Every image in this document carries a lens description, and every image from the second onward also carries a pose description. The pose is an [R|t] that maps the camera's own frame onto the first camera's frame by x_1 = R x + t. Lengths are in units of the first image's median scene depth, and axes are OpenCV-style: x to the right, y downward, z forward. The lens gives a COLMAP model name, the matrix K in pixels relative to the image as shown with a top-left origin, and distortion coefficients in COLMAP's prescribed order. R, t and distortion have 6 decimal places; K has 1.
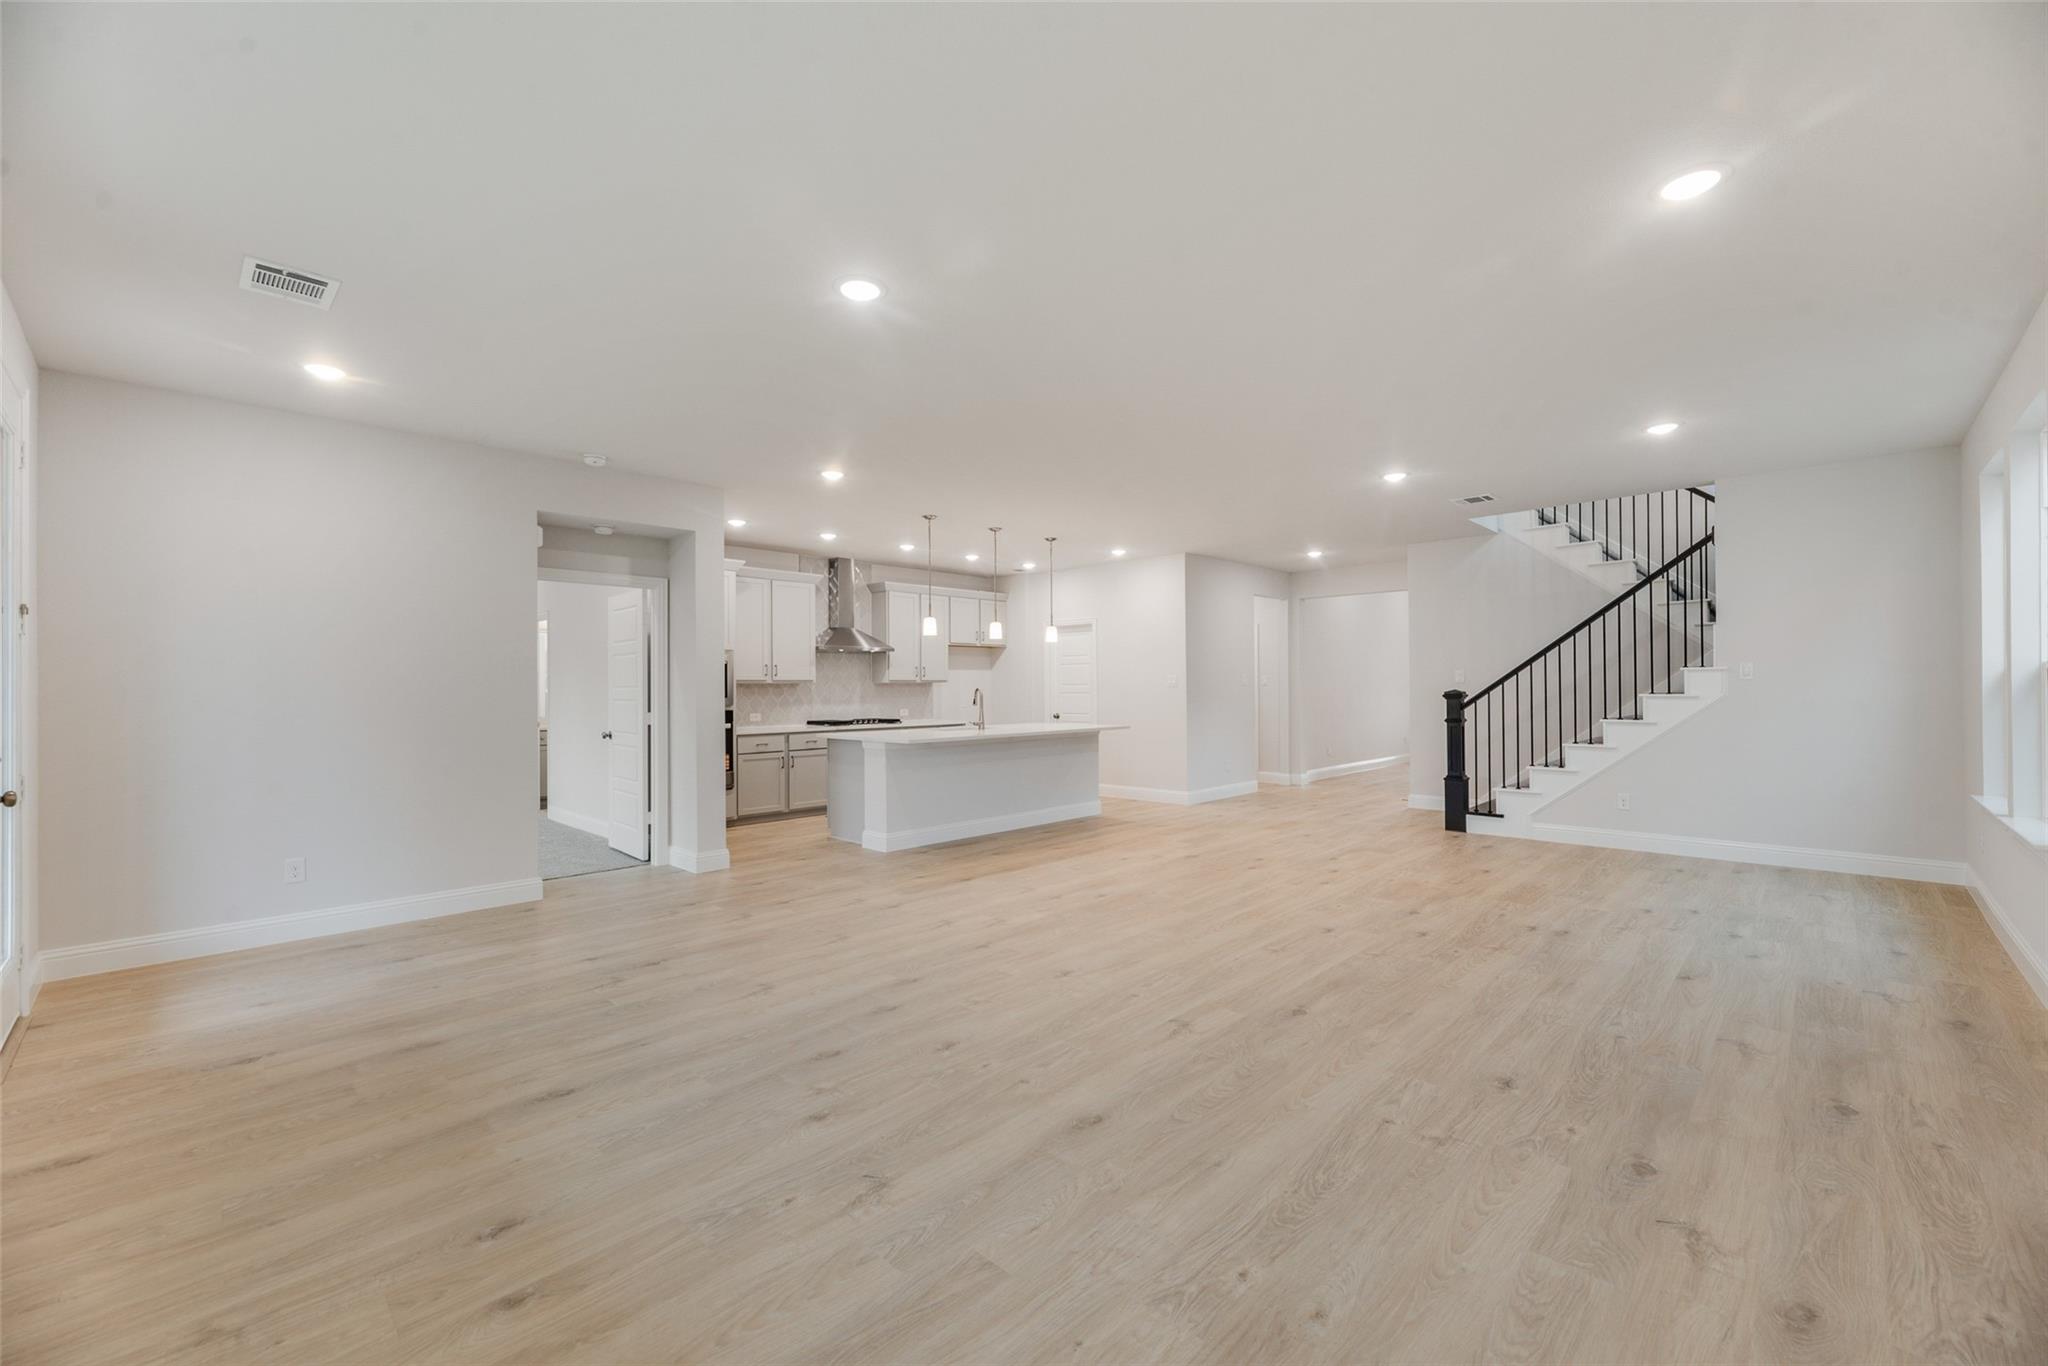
lens RADIAL K [[838.5, 0, 1032.5], [0, 838.5, 679.9], [0, 0, 1]] dist [-0.003206, -0.000127]
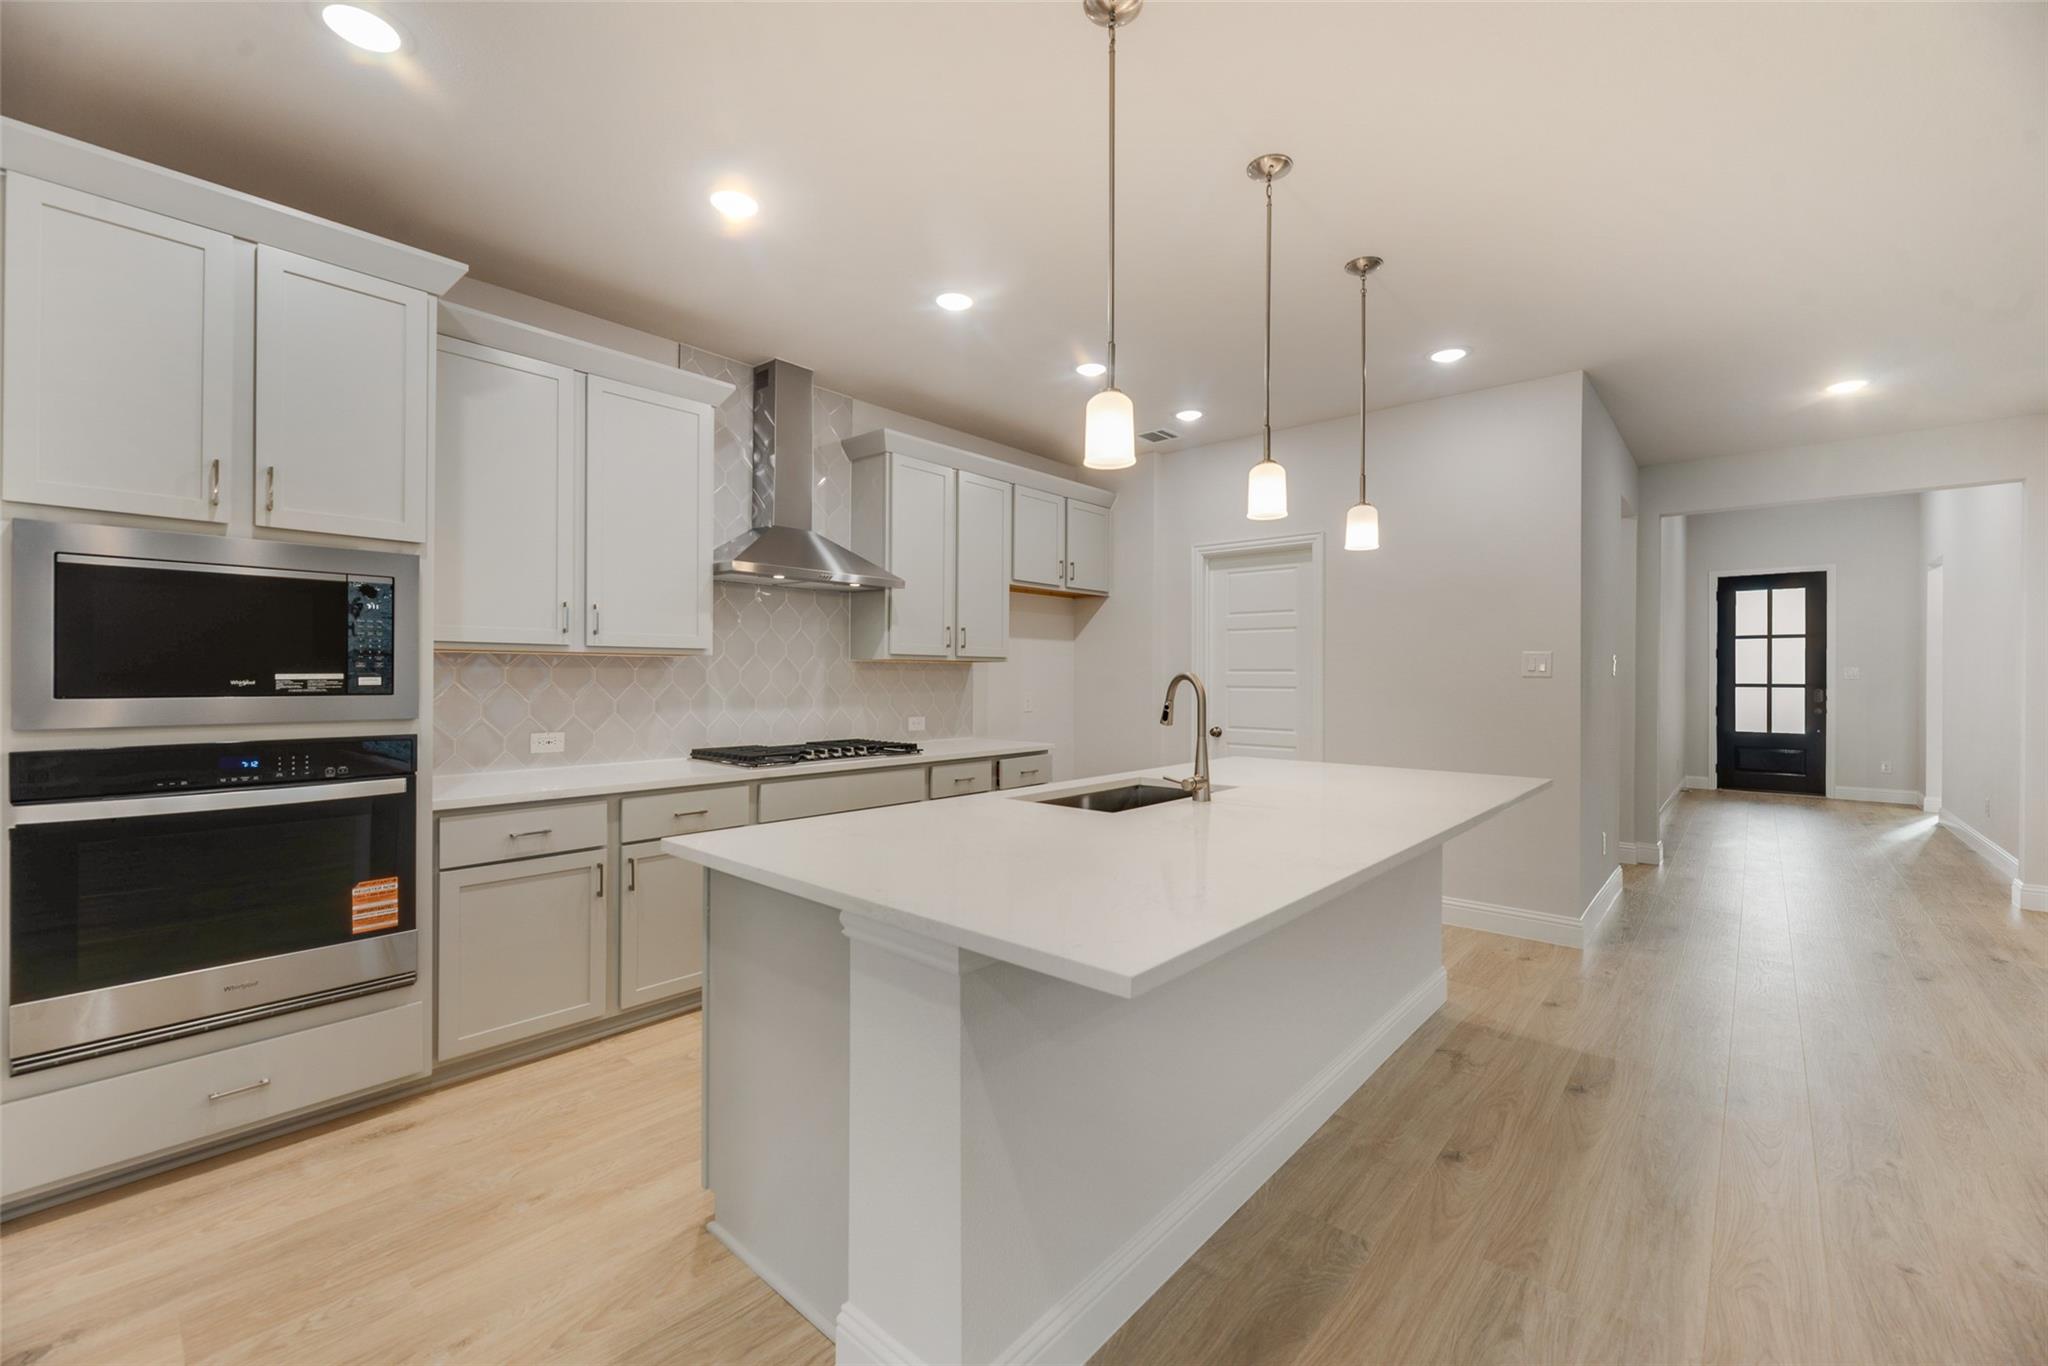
lens RADIAL K [[838.5, 0, 1027.1], [0, 838.5, 672.4], [0, 0, 1]] dist [-0.003206, -0.000127]
pose [[0.999052, 0.013158, 0.041485, -0.119712], [-0.013366, 0.999900, 0.004719, 0.007194], [-0.041419, -0.005269, 0.999128, 0.567537]]
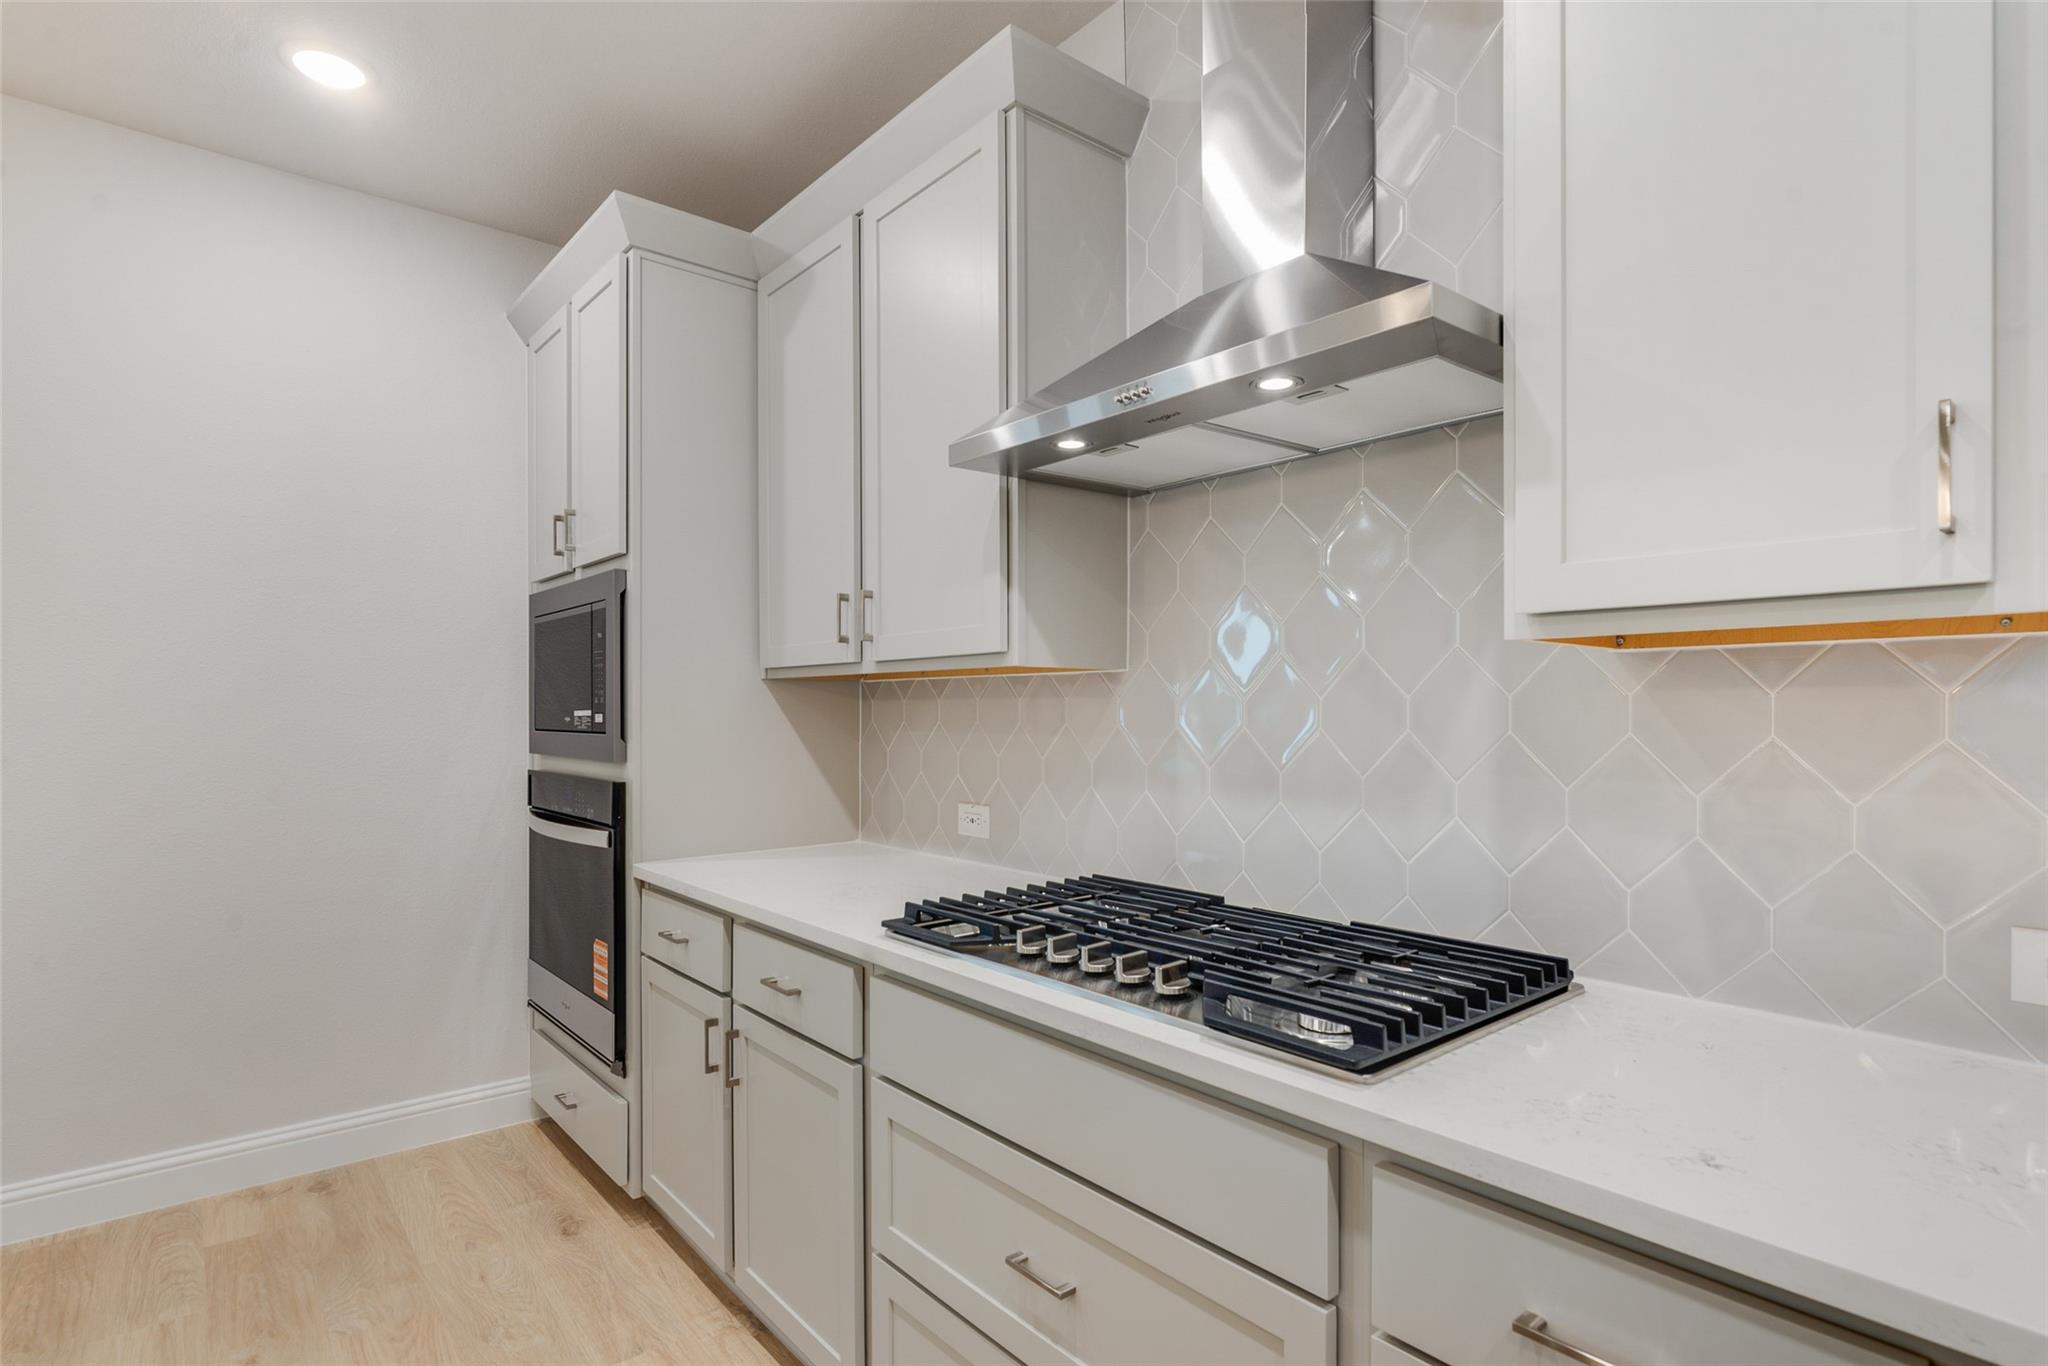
lens RADIAL K [[1026.7, 0, 1027.7], [0, 1026.7, 702.1], [0, 0, 1]] dist [0.001485, 0.000544]
pose [[-0.108897, -0.002225, -0.994051, -0.040413], [0.007512, 0.999967, -0.003061, 0.010961], [0.994025, -0.007801, -0.108876, 0.973431]]
